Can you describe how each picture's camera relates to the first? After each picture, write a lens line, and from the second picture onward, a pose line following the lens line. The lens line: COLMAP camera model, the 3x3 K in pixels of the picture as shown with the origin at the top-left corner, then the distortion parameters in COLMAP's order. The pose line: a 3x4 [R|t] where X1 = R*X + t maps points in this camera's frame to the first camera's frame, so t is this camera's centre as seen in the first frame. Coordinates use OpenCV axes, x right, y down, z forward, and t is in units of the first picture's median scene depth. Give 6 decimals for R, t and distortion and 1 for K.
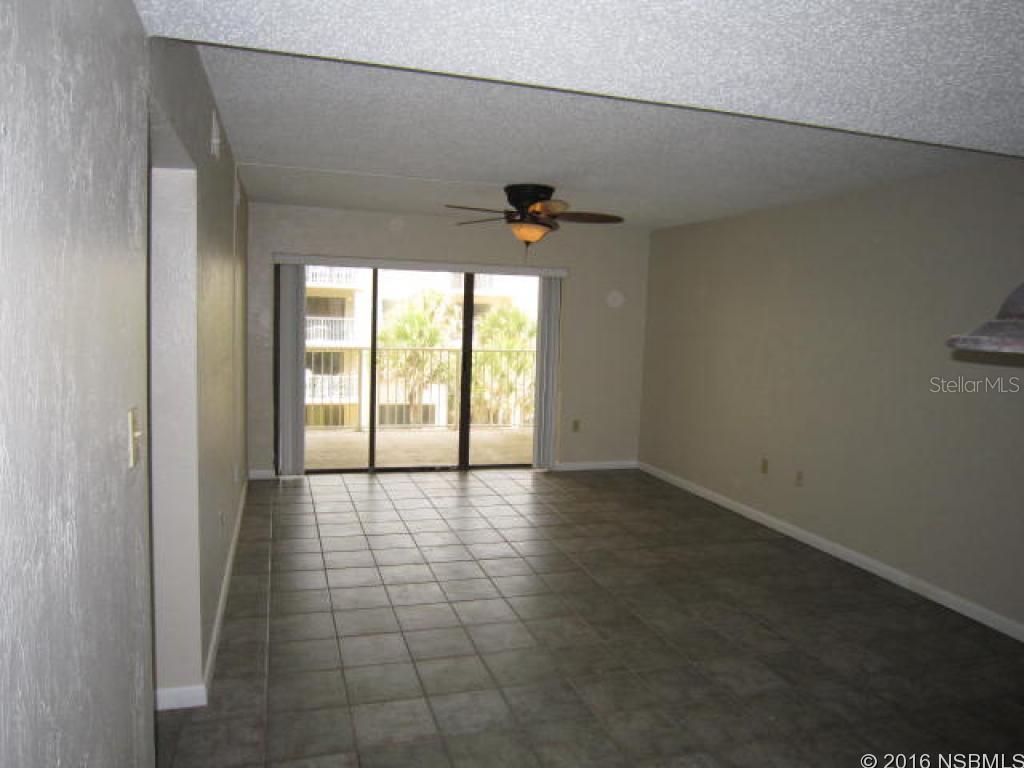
lens RADIAL K [[734.9, 0, 512.2], [0, 734.9, 384.4], [0, 0, 1]] dist [-0.056723, 0.024245]
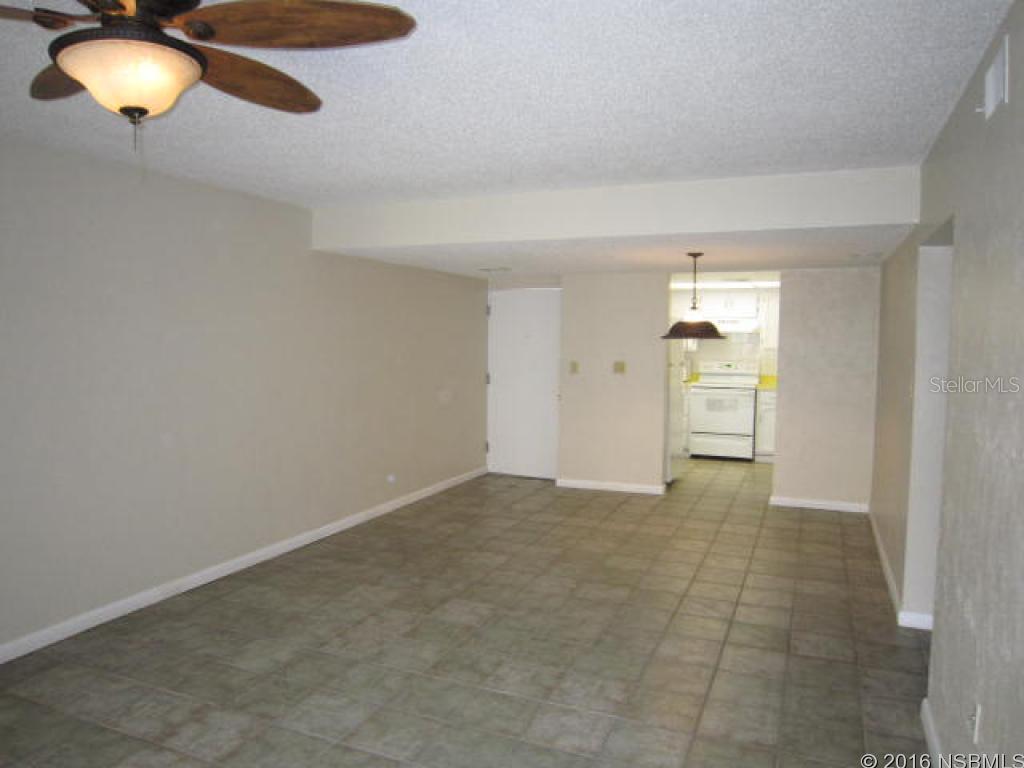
lens RADIAL K [[734.9, 0, 513.6], [0, 734.9, 383.0], [0, 0, 1]] dist [-0.056723, 0.024245]
pose [[-0.756402, -0.094665, 0.647221, -0.286945], [0.021933, 0.985245, 0.169738, -0.108969], [-0.653740, 0.142586, -0.743165, 0.995439]]
